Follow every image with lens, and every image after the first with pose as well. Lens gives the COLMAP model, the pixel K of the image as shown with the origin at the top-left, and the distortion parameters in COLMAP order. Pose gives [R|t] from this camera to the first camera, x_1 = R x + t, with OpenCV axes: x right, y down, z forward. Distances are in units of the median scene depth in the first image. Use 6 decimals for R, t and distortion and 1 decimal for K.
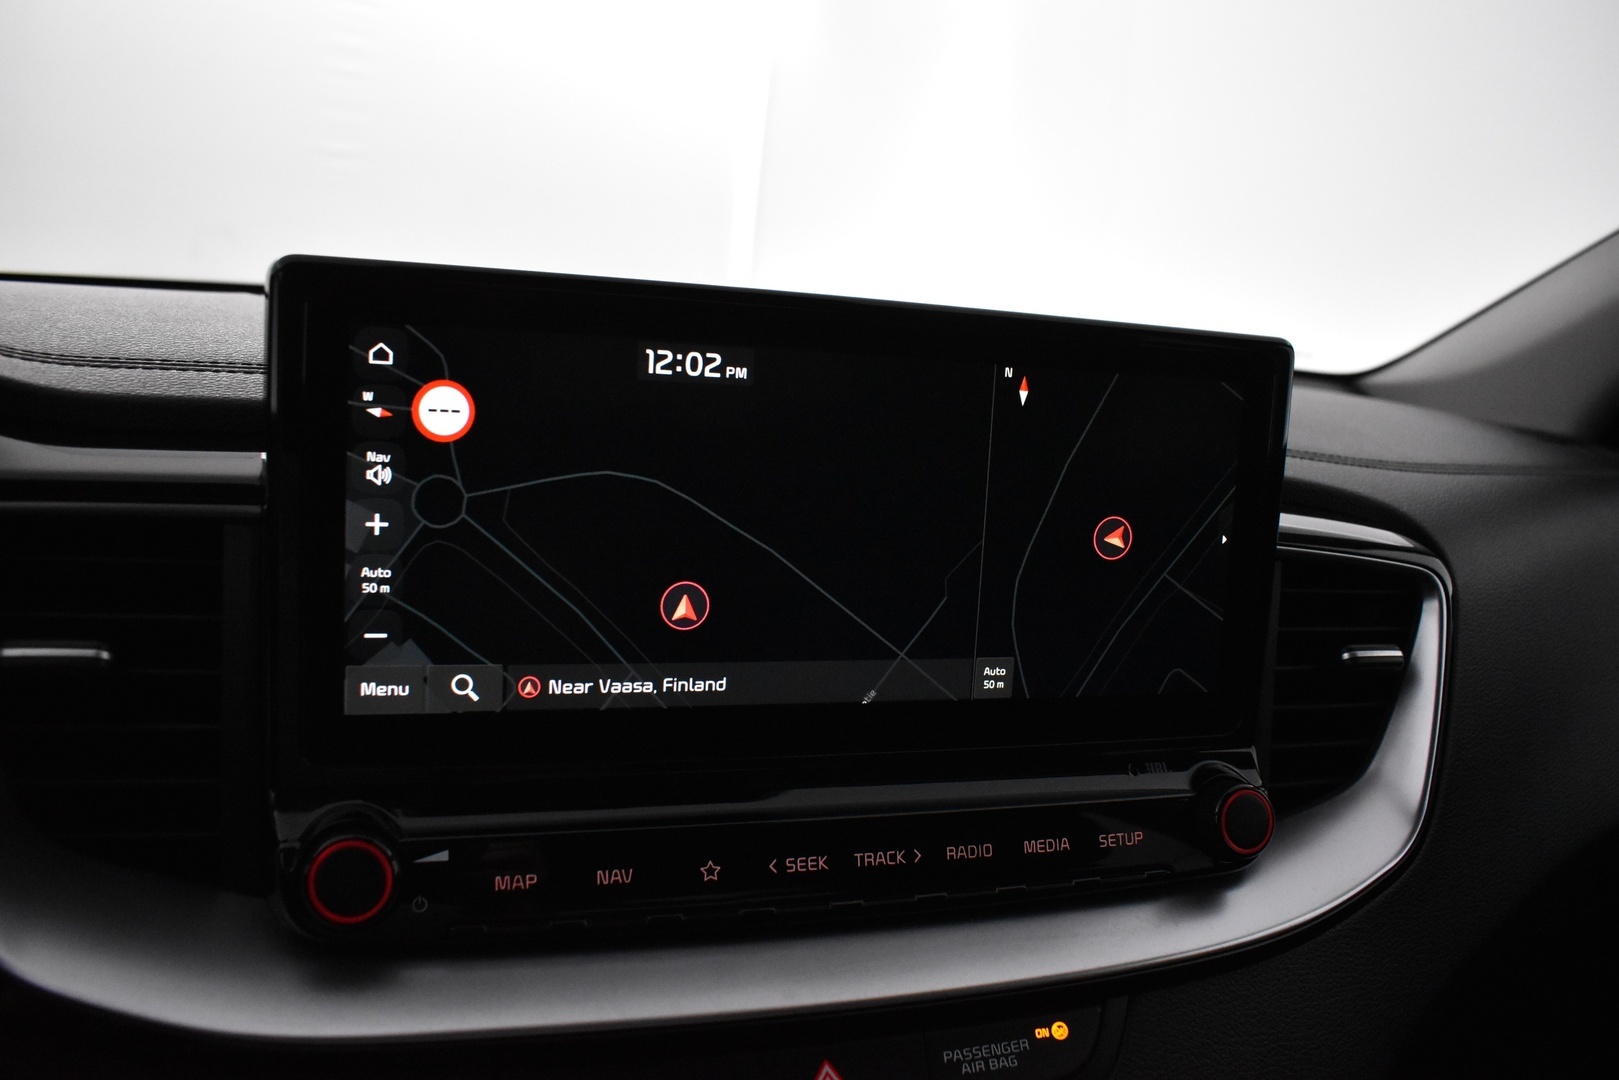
lens RADIAL K [[1238.6, 0, 809.5], [0, 1238.6, 540.0], [0, 0, 1]] dist [-0.094643, -0.000150]
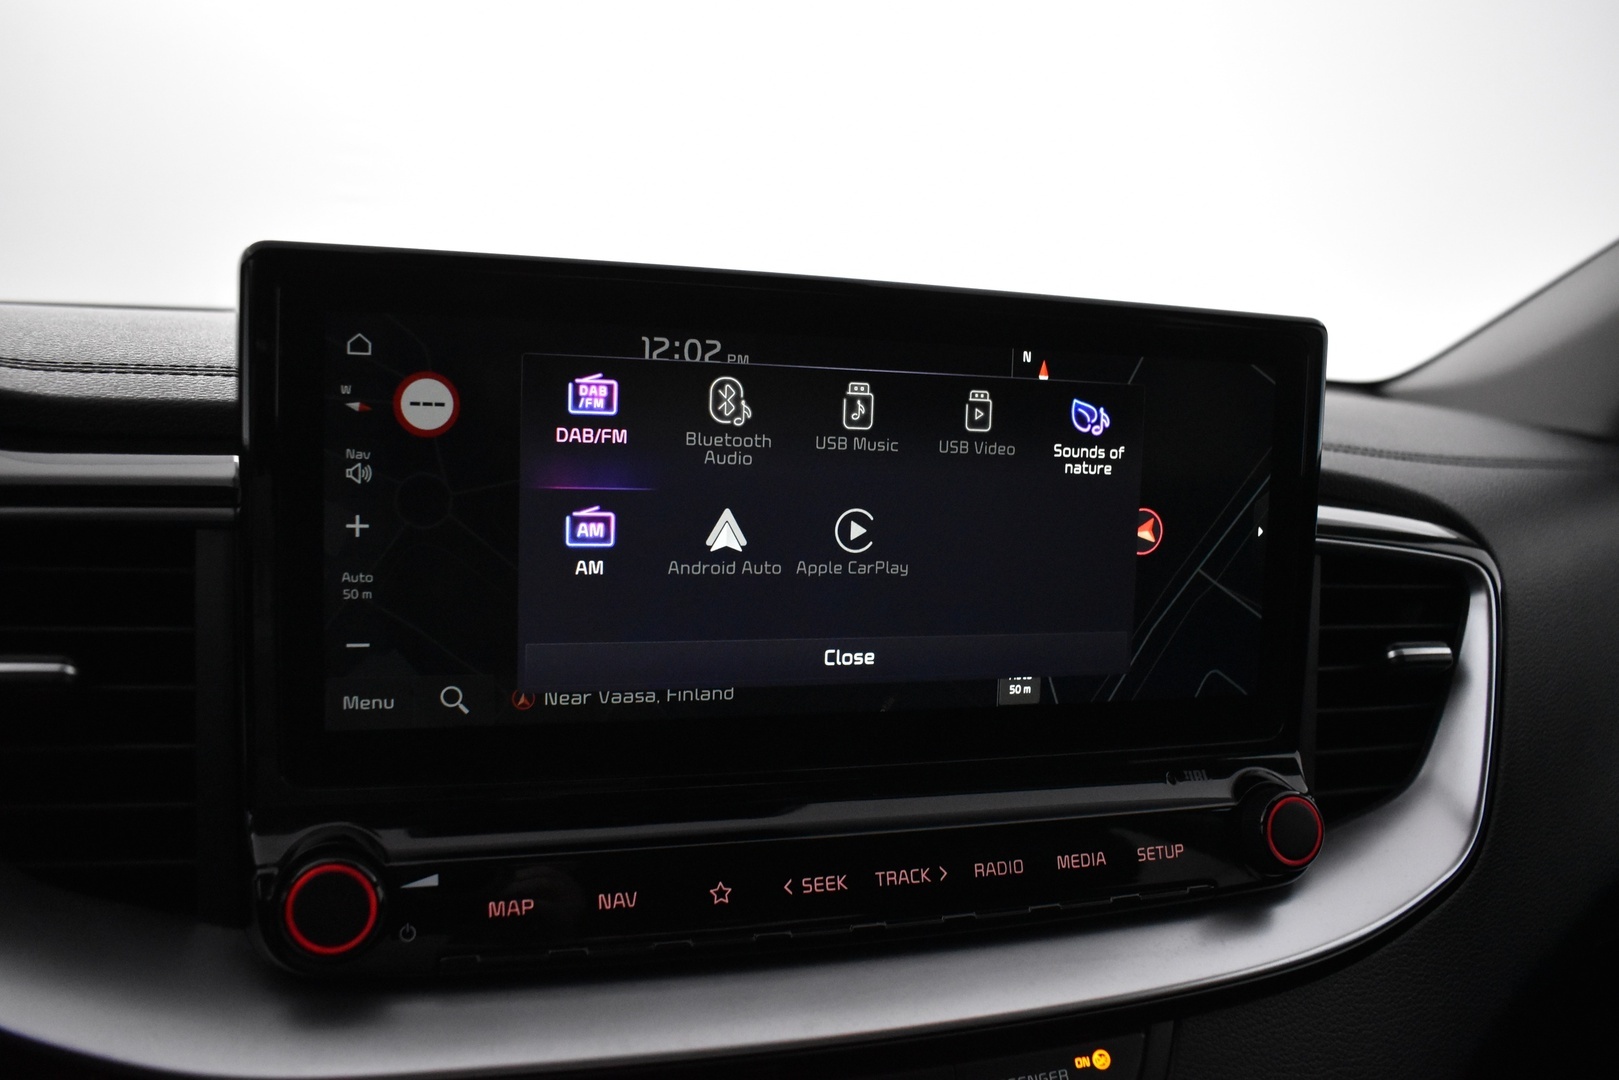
lens RADIAL K [[1238.6, 0, 809.5], [0, 1238.6, 540.0], [0, 0, 1]] dist [-0.094643, -0.000150]
pose [[0.999642, -0.022662, -0.014247, 0.005641], [0.022228, 0.999305, -0.029923, 0.030595], [0.014915, 0.029596, 0.999451, 0.062088]]
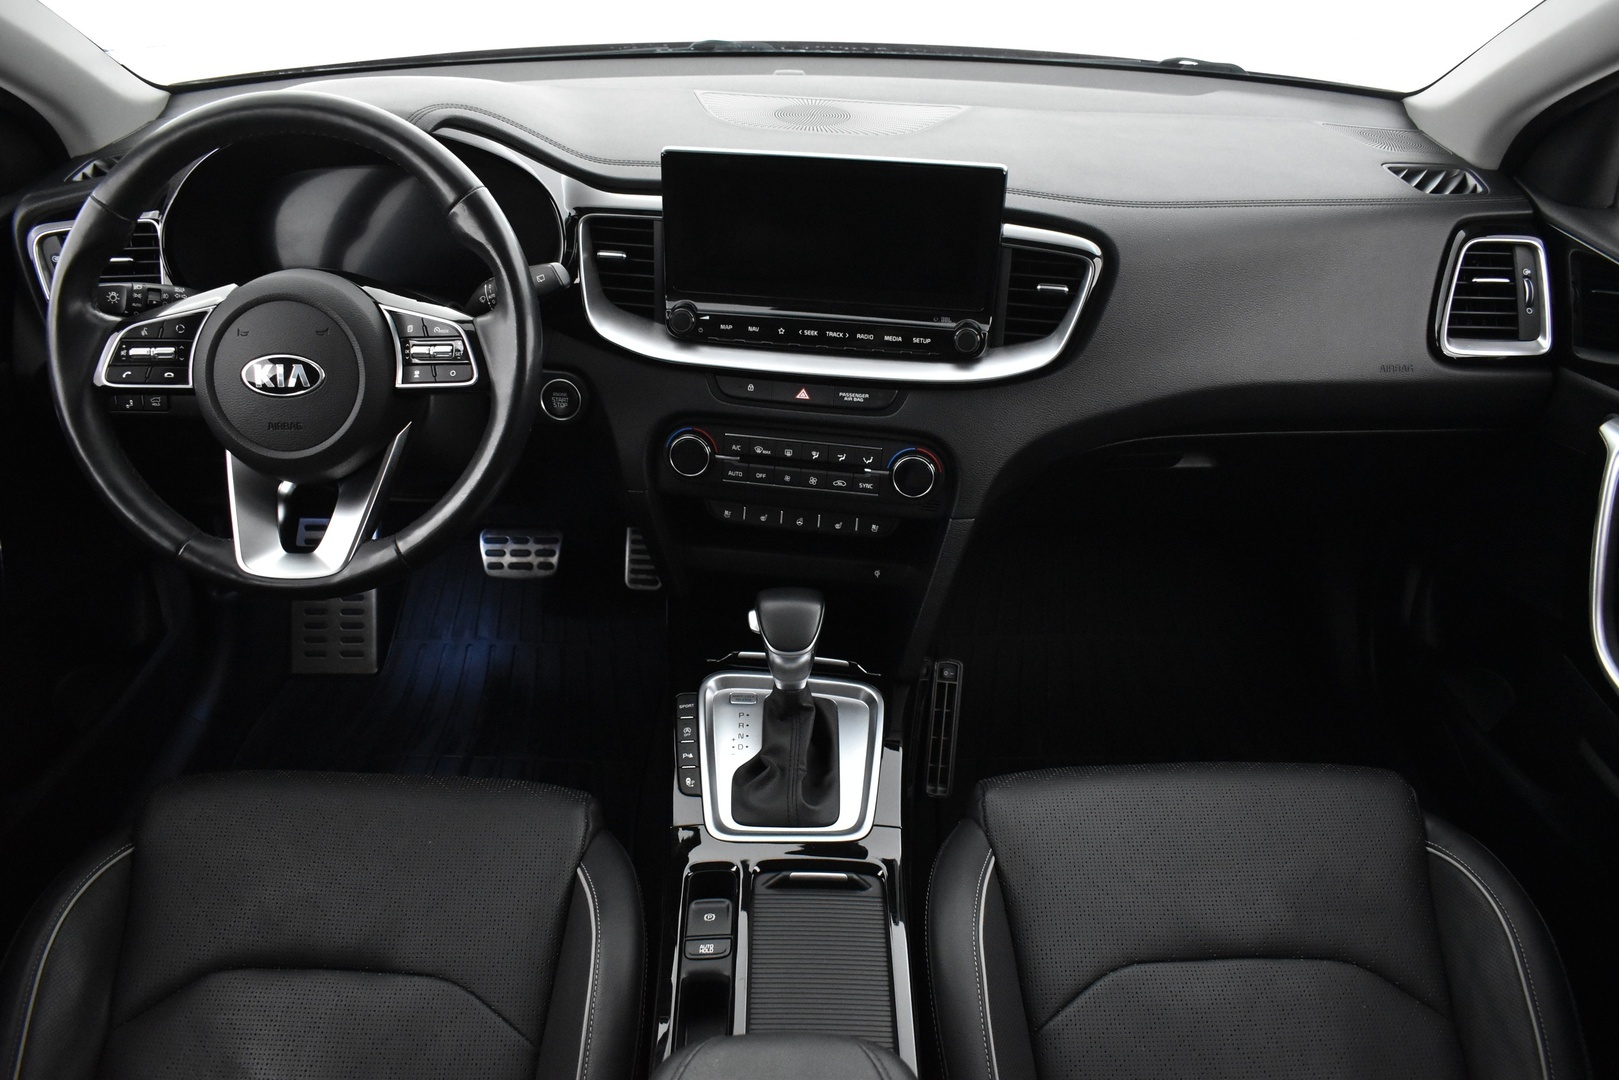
lens RADIAL K [[1238.6, 0, 809.5], [0, 1238.6, 540.0], [0, 0, 1]] dist [-0.094643, -0.000150]
pose [[0.895999, 0.182720, -0.404722, 1.436322], [-0.024062, 0.930058, 0.366625, -0.435257], [0.443404, -0.318757, 0.837727, -1.956707]]
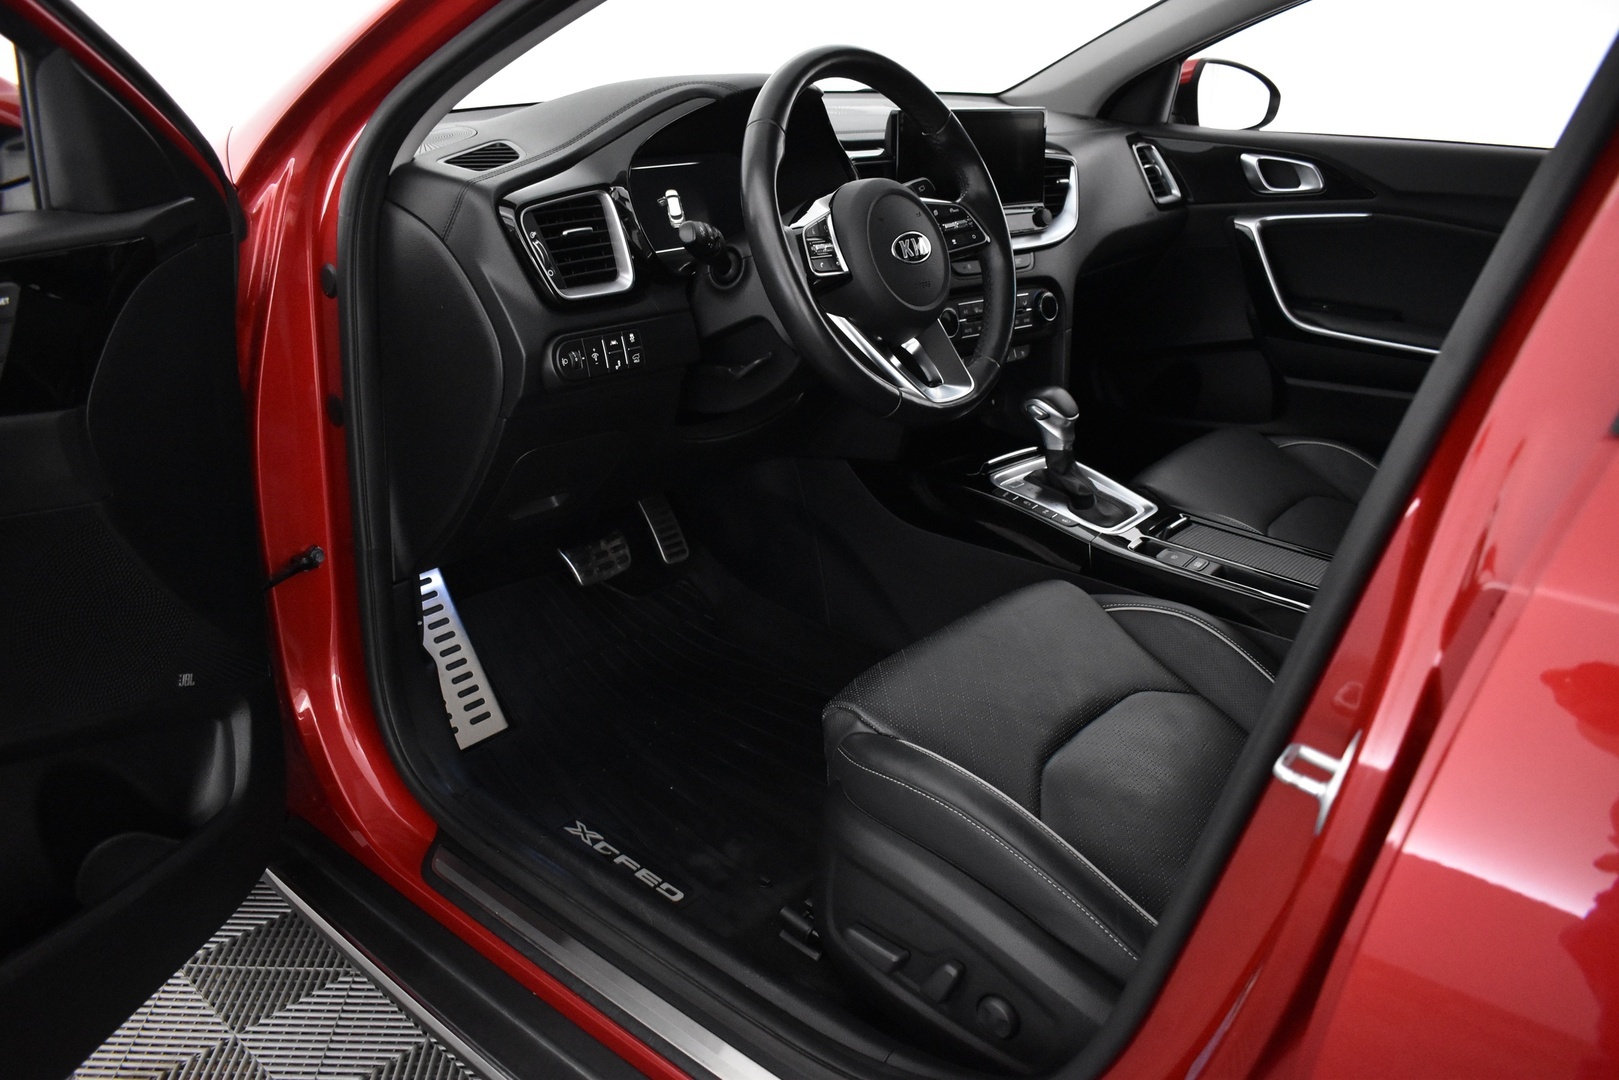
lens RADIAL K [[1238.6, 0, 809.5], [0, 1238.6, 540.0], [0, 0, 1]] dist [-0.094643, -0.000150]
pose [[0.914308, -0.197039, 0.353859, -2.604193], [0.105585, 0.959431, 0.261426, 0.108621], [-0.391015, -0.201662, 0.898020, -3.393470]]
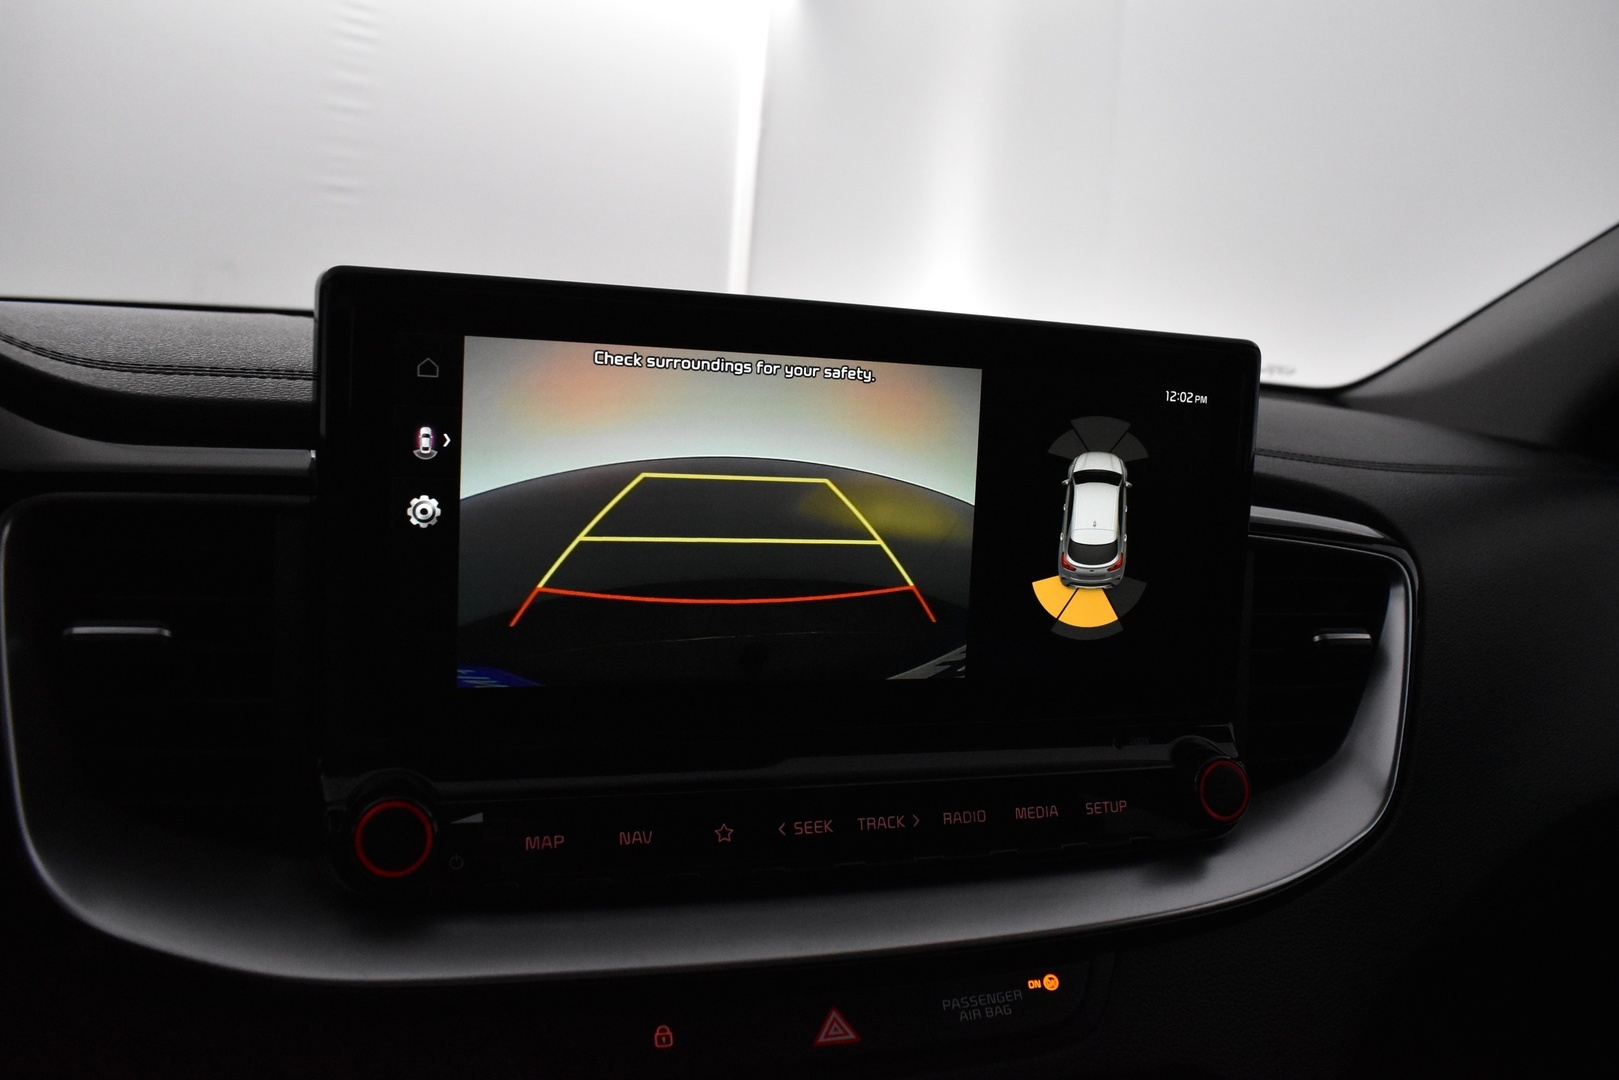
lens RADIAL K [[1238.6, 0, 809.5], [0, 1238.6, 540.0], [0, 0, 1]] dist [-0.094643, -0.000150]
pose [[0.999949, -0.009924, 0.001801, -0.004940], [0.009966, 0.999638, -0.025002, 0.038739], [-0.001552, 0.025018, 0.999686, -0.084078]]
